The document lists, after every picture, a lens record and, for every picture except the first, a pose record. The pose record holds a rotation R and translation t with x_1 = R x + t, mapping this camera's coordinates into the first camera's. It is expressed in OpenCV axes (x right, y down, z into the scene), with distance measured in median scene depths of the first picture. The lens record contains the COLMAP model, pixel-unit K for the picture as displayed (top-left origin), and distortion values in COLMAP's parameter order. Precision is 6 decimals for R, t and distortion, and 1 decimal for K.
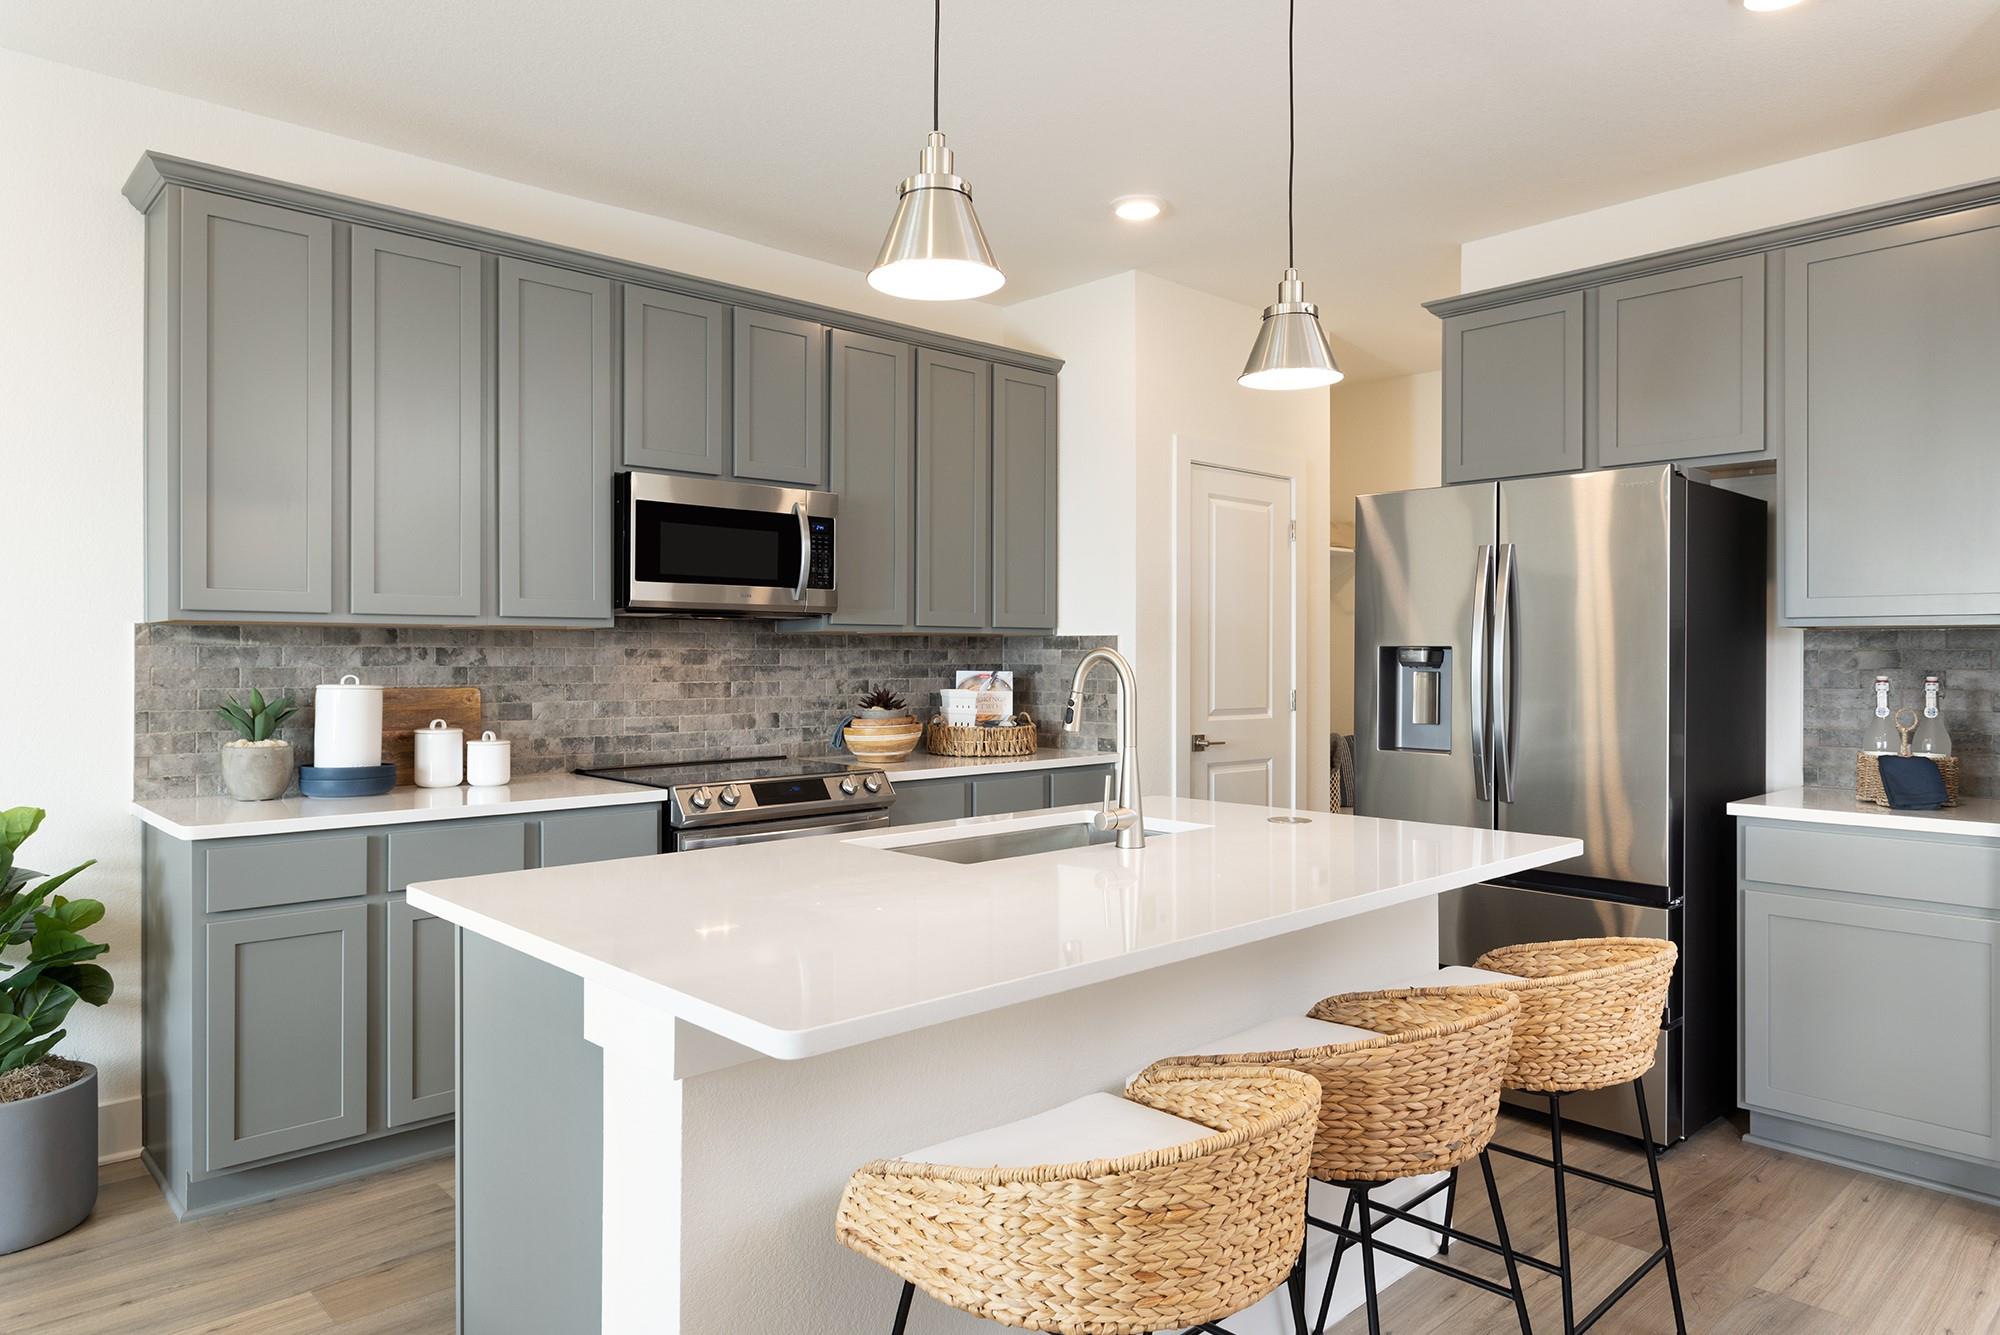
lens RADIAL K [[1267.8, 0, 1002.0], [0, 1267.8, 660.5], [0, 0, 1]] dist [0.003095, -0.000136]
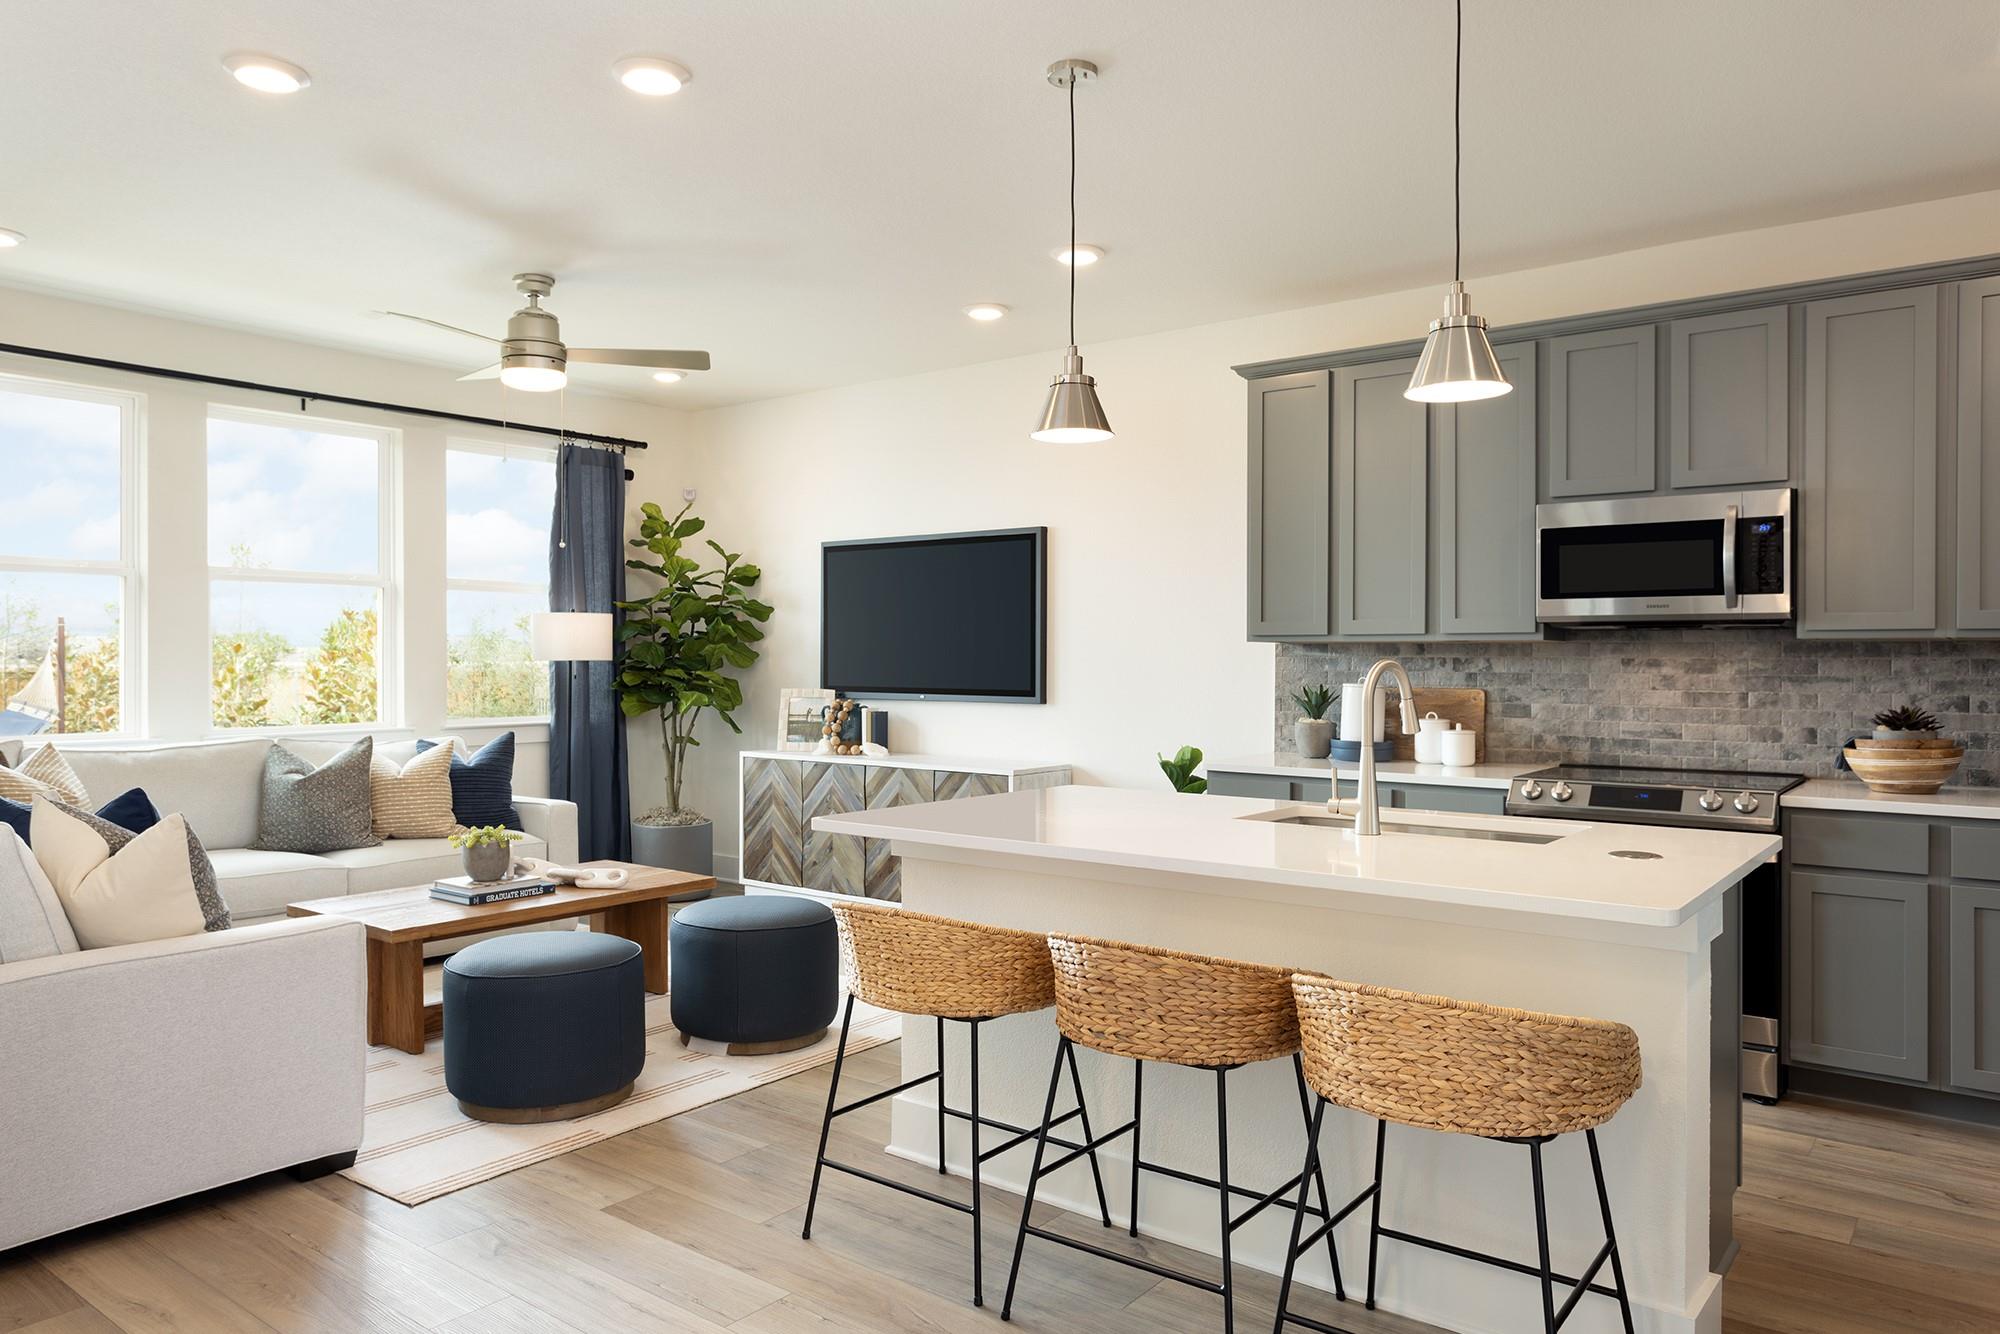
lens RADIAL K [[1336.5, 0, 1001.1], [0, 1336.5, 664.6], [0, 0, 1]] dist [0.001747, 0.000065]
pose [[0.143536, 0.004298, -0.989636, 0.742824], [-0.006515, 0.999973, 0.003398, -0.004198], [0.989624, 0.005960, 0.143560, 0.302446]]
